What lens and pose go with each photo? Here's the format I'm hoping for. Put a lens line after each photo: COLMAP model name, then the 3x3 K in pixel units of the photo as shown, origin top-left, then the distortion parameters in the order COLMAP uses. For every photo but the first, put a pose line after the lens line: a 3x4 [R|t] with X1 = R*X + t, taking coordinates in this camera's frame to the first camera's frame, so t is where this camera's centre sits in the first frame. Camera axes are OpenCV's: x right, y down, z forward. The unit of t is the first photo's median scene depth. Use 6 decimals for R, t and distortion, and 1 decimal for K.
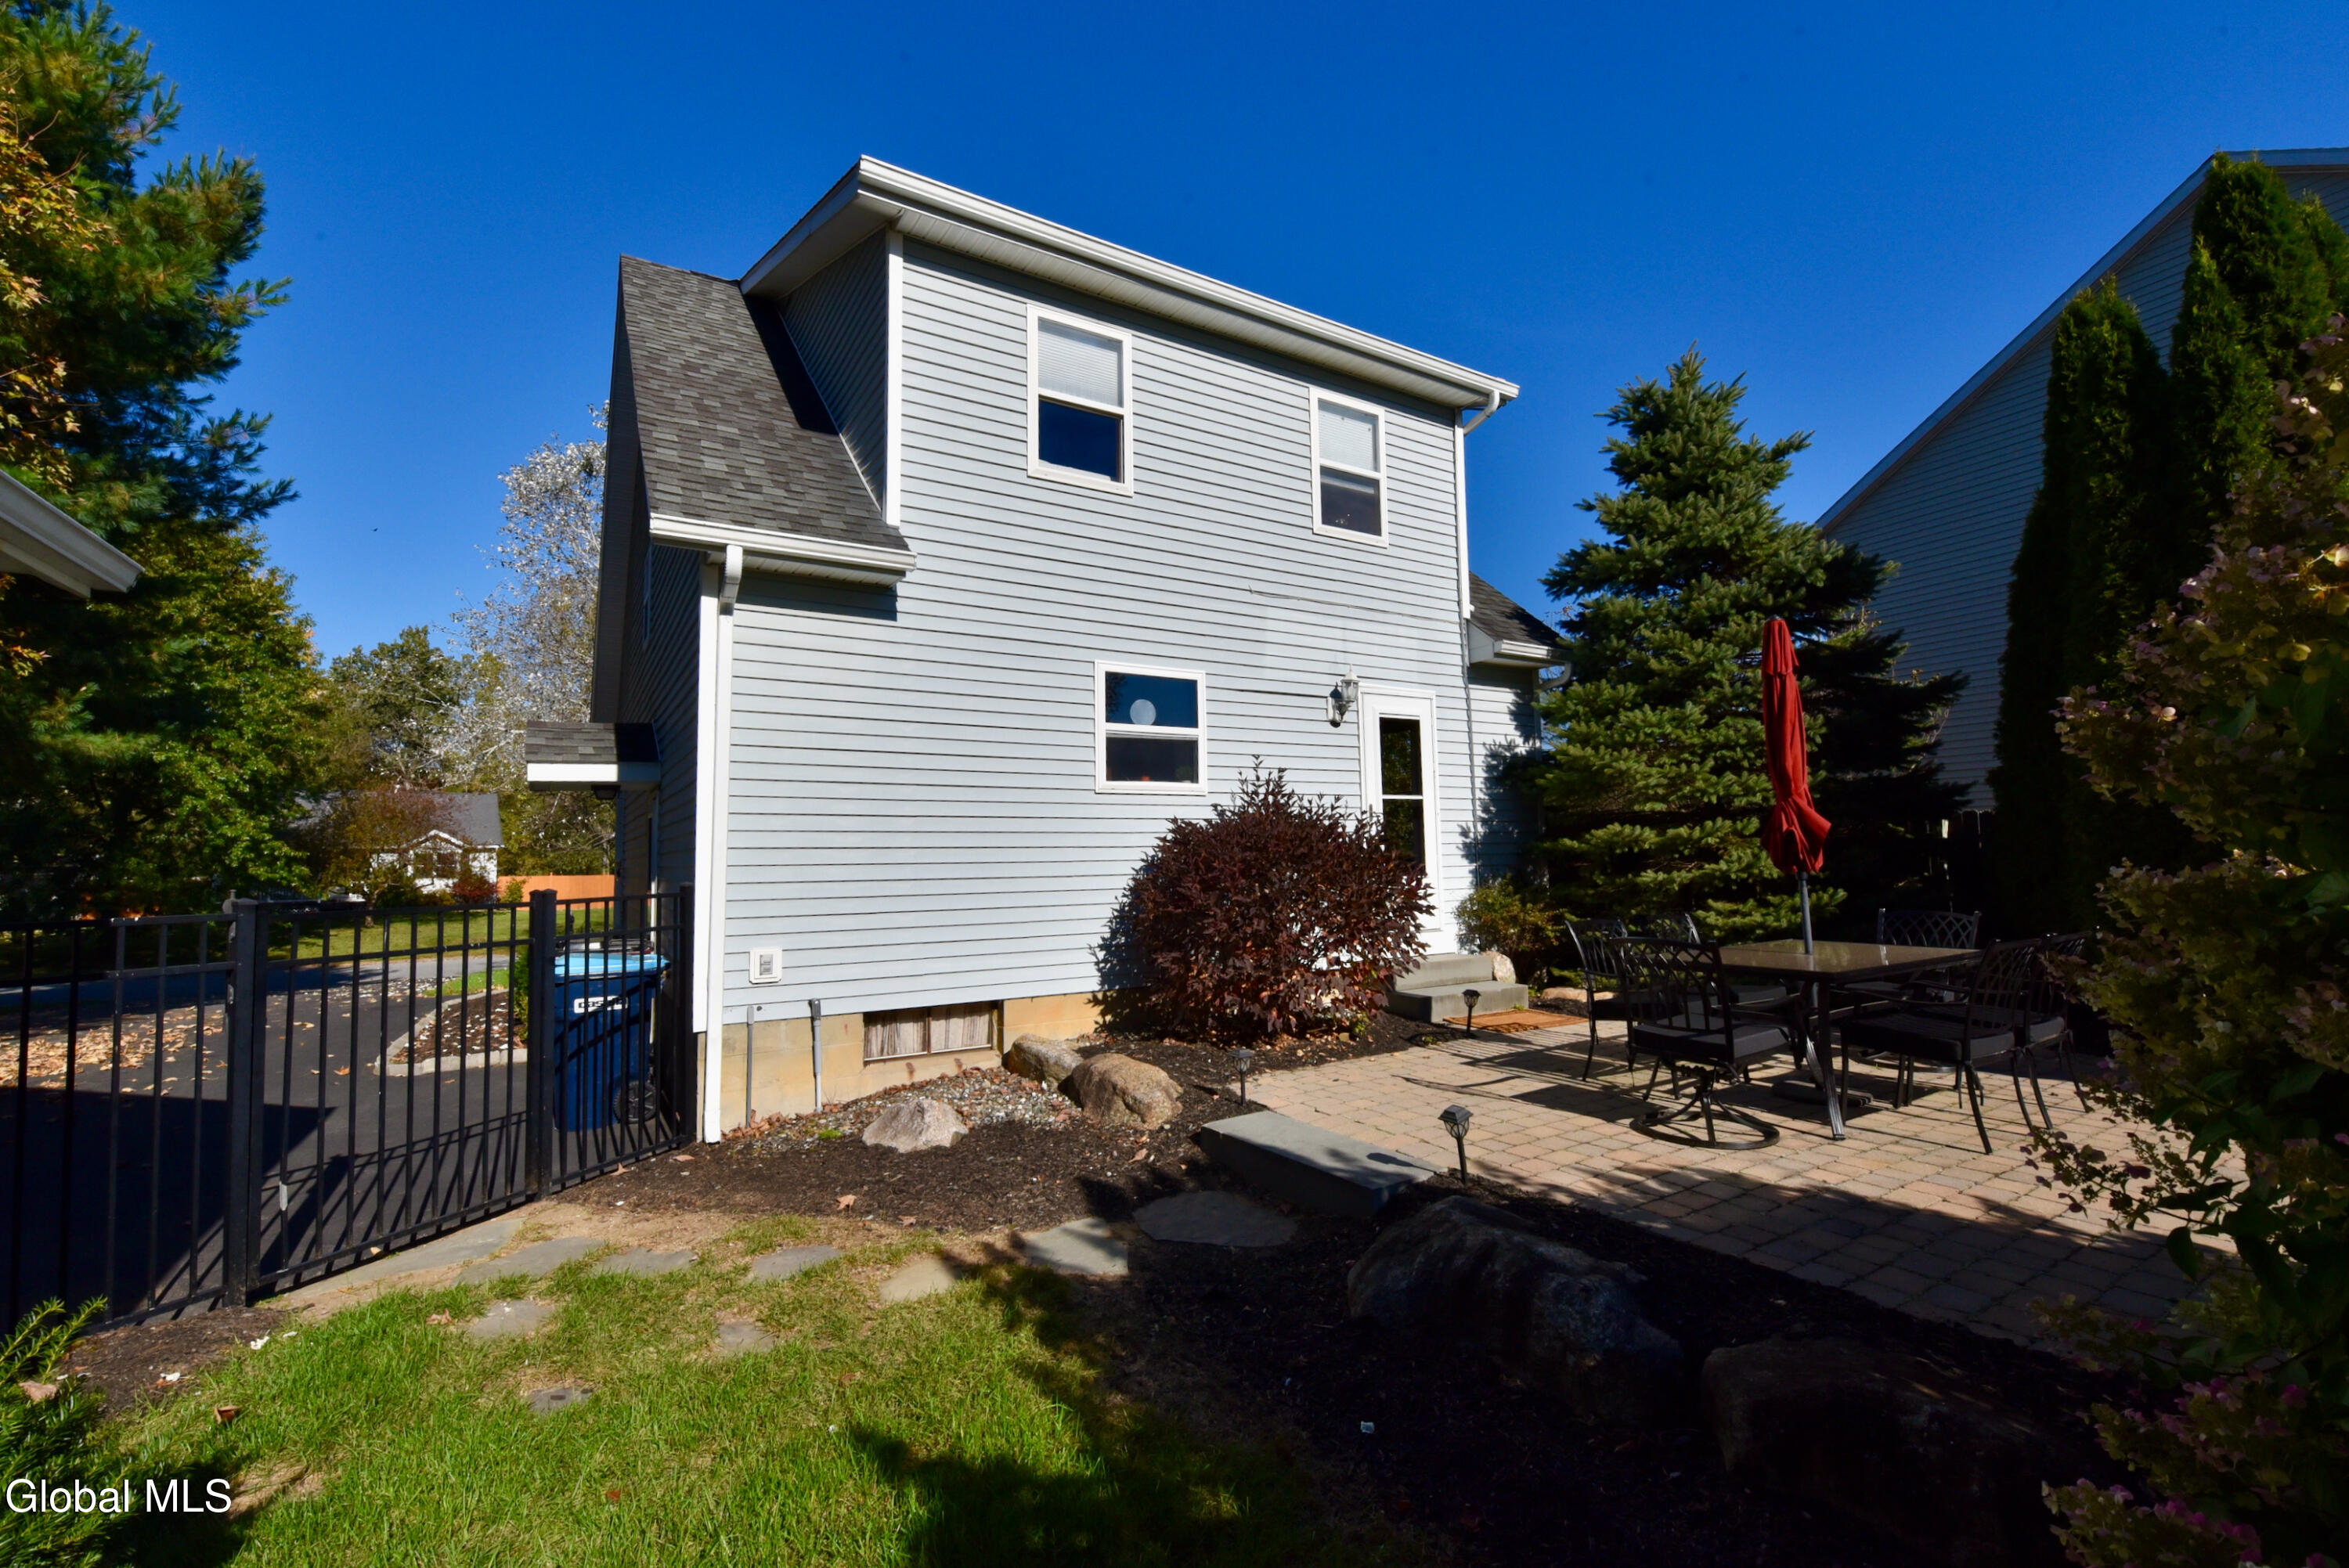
lens RADIAL K [[996.6, 0, 1174.5], [0, 996.6, 784.0], [0, 0, 1]] dist [-0.021304, -0.000444]
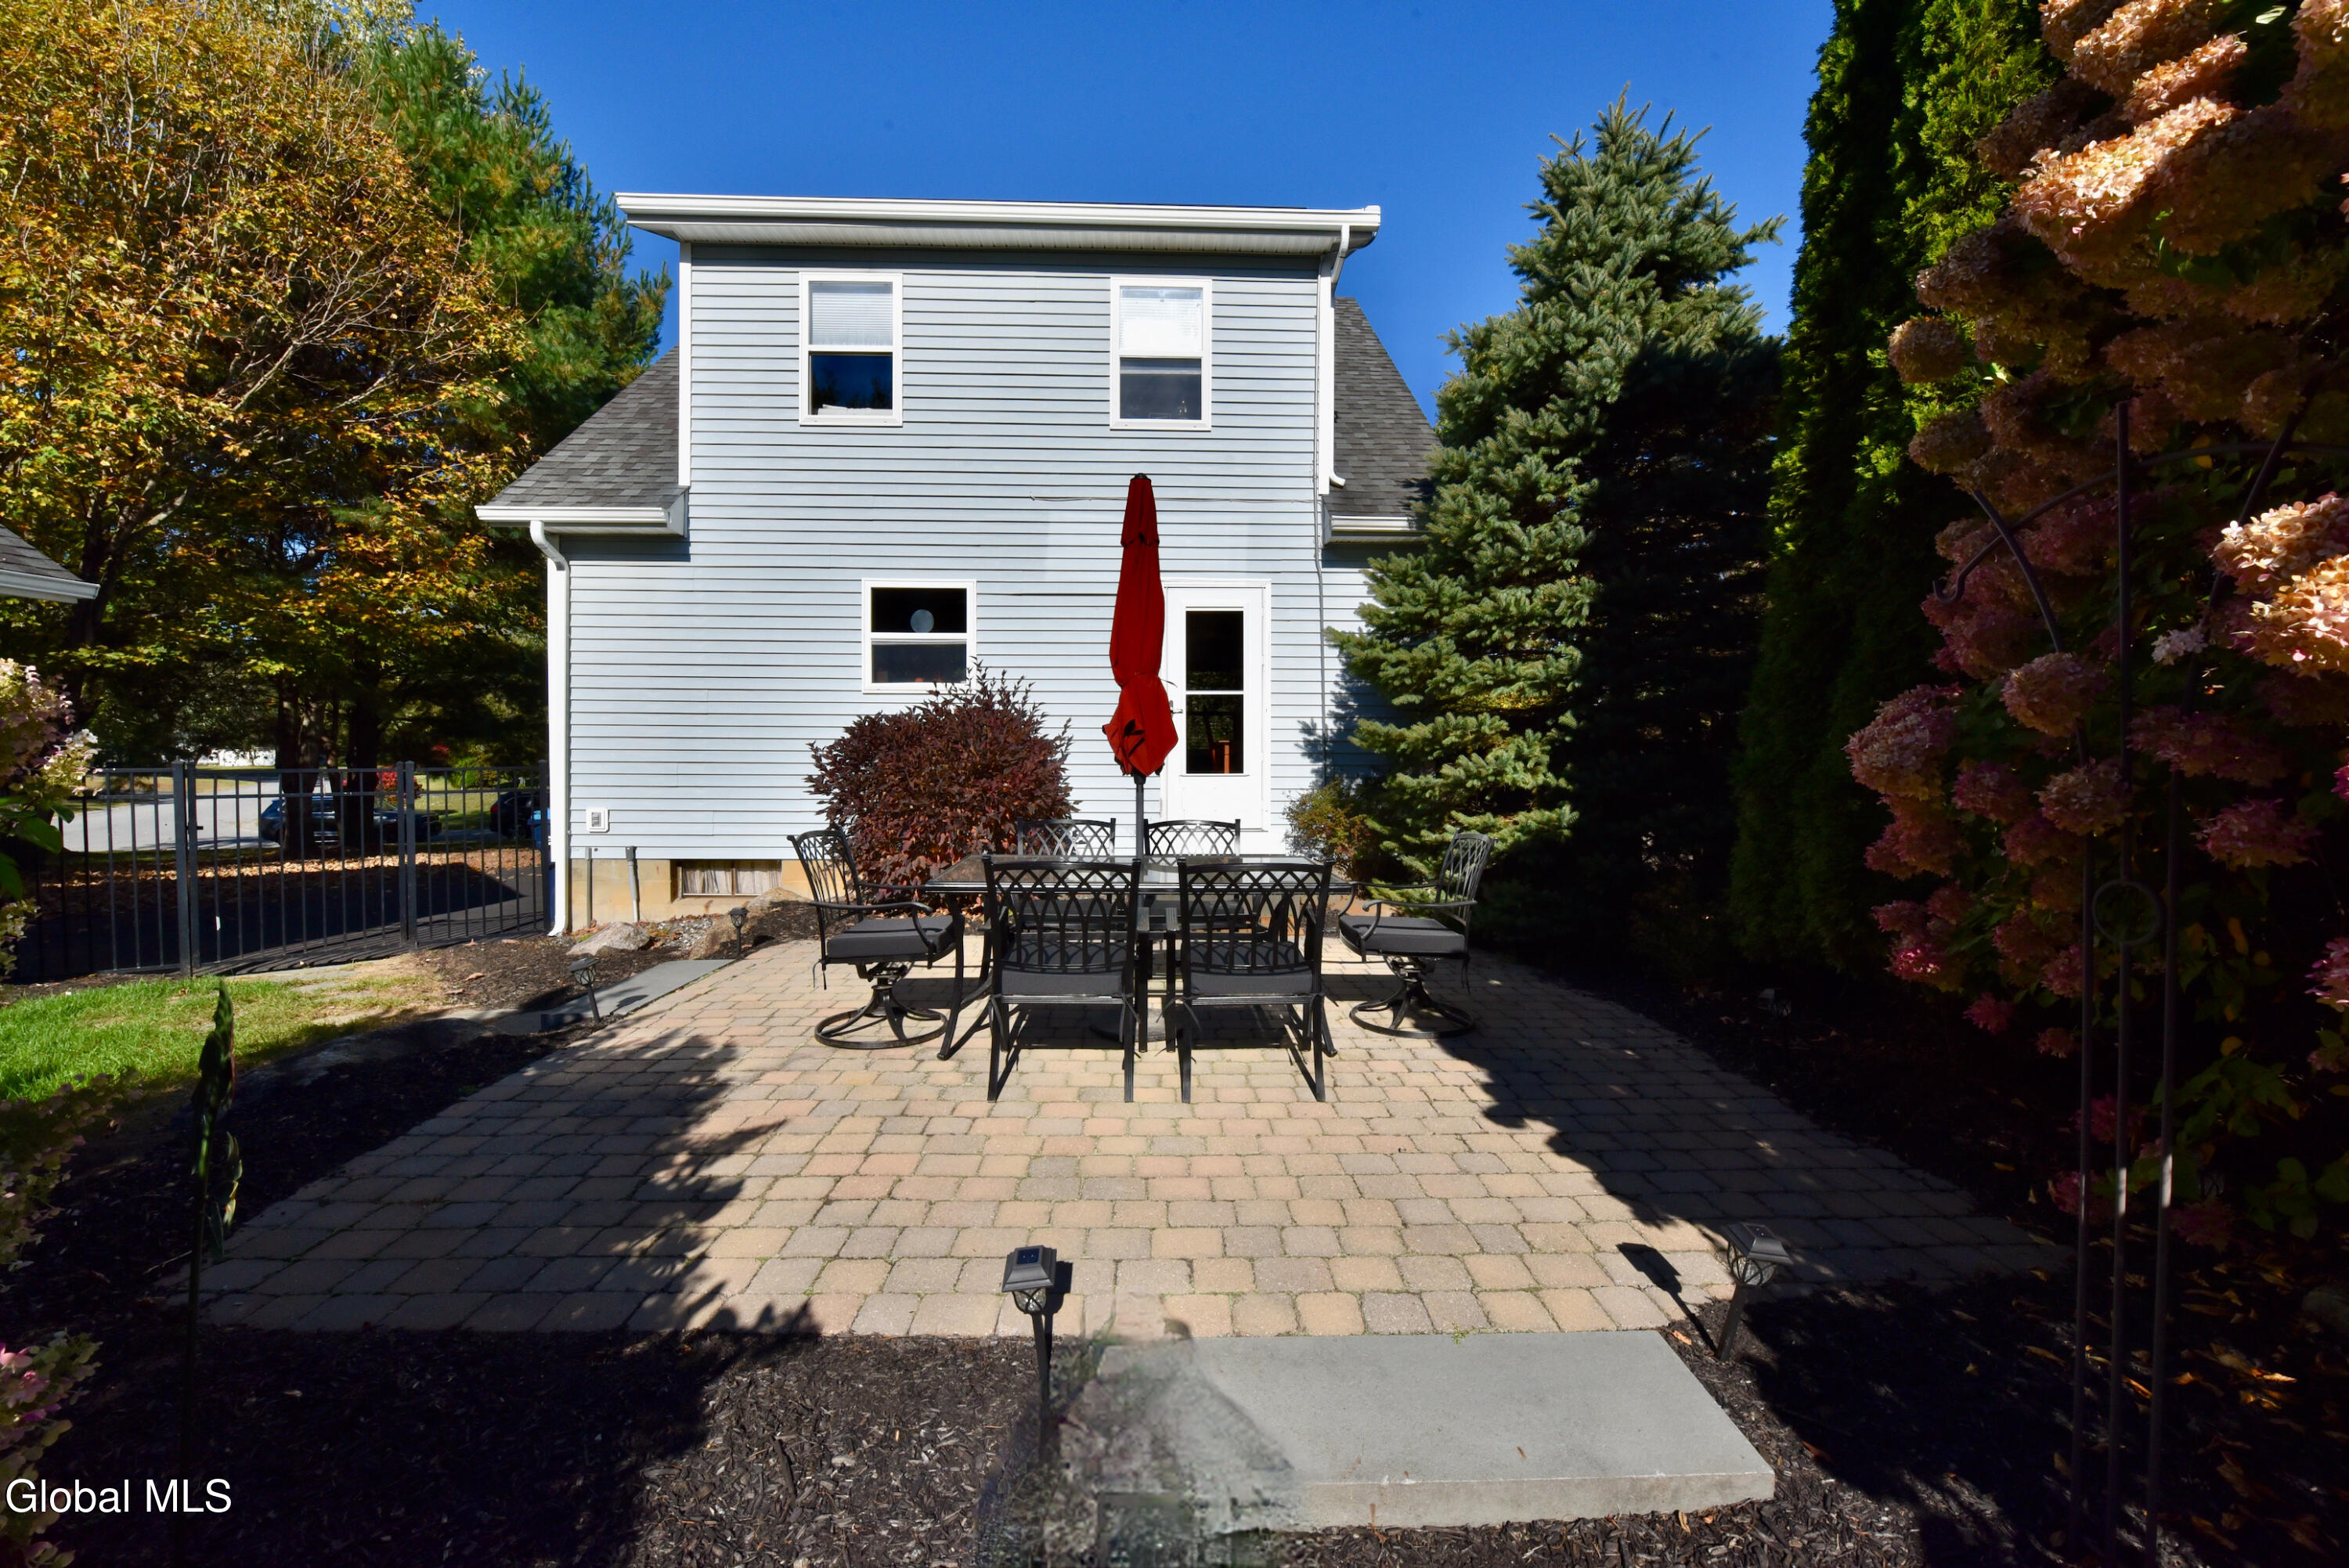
lens RADIAL K [[920.5, 0, 1174.5], [0, 920.5, 784.0], [0, 0, 1]] dist [-0.023925, -0.000252]
pose [[0.872101, 0.034227, -0.488127, 0.762594], [0.018719, 0.994487, 0.103176, 0.010384], [0.488967, -0.099117, 0.866652, 0.228287]]
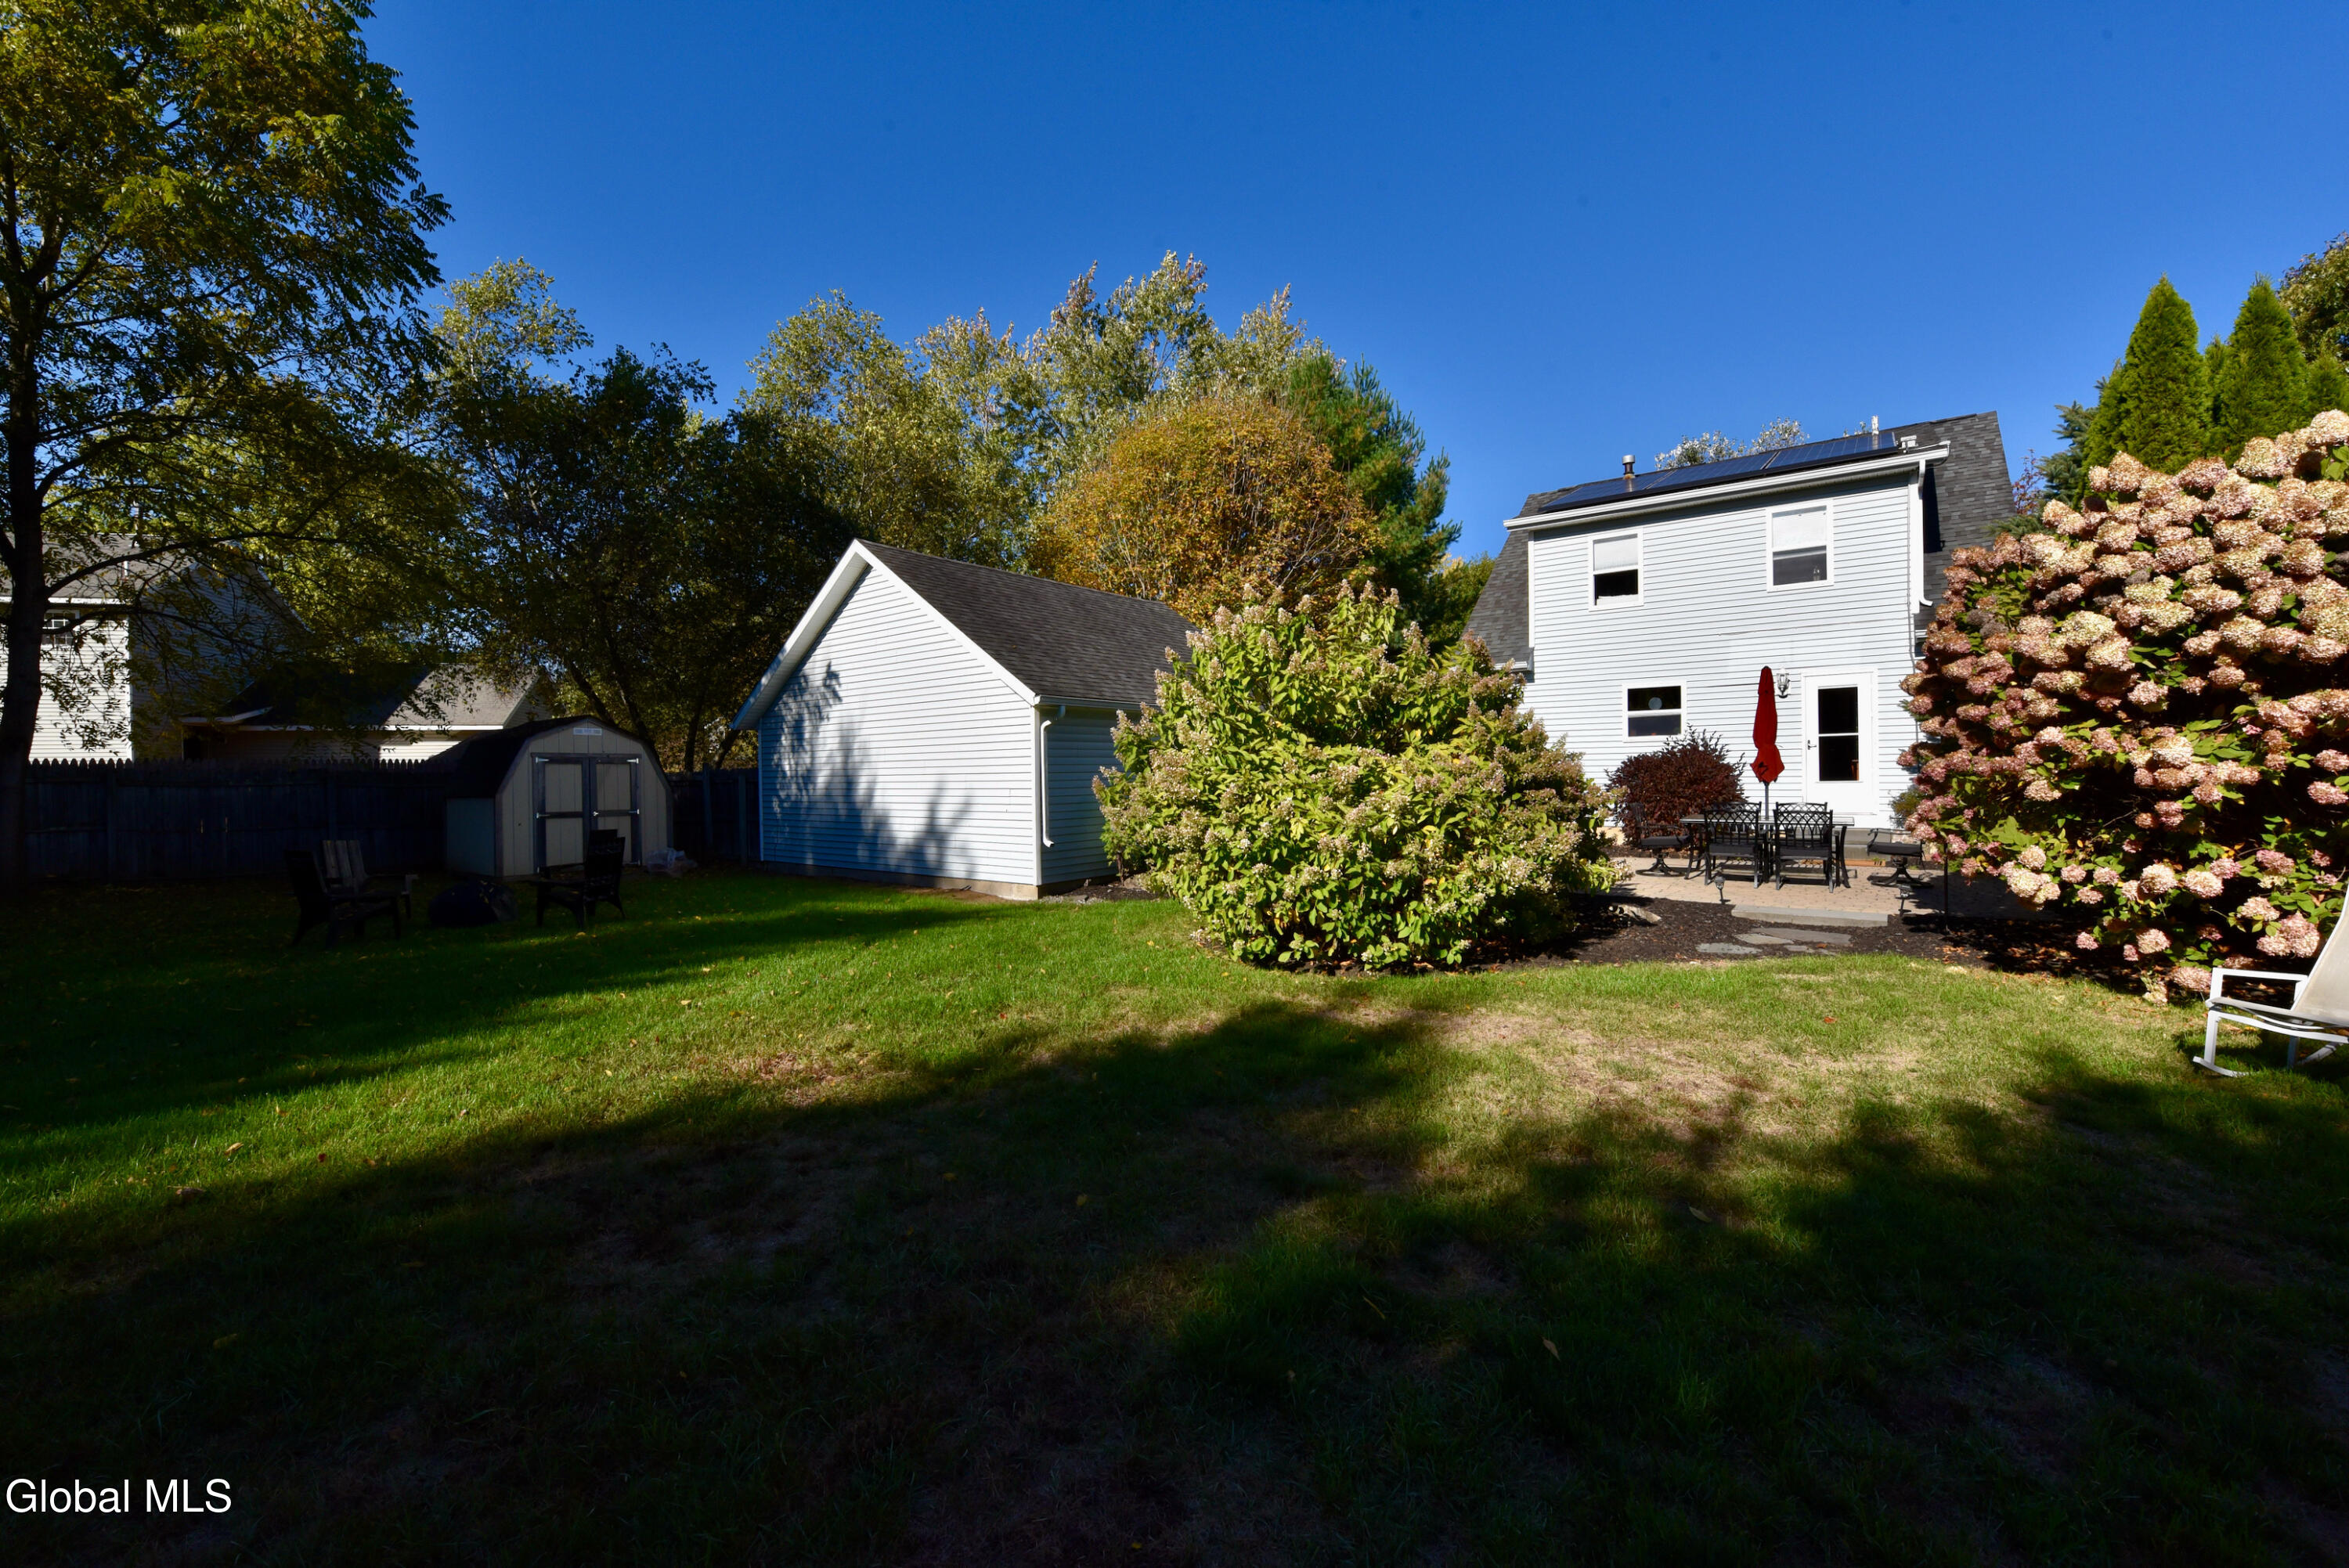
lens RADIAL K [[959.2, 0, 1174.5], [0, 959.2, 784.0], [0, 0, 1]] dist [-0.018078, -0.000089]
pose [[0.374134, 0.021147, -0.927134, 1.568081], [0.080410, 0.995235, 0.055148, -0.099997], [0.923882, -0.095183, 0.370651, -0.783883]]
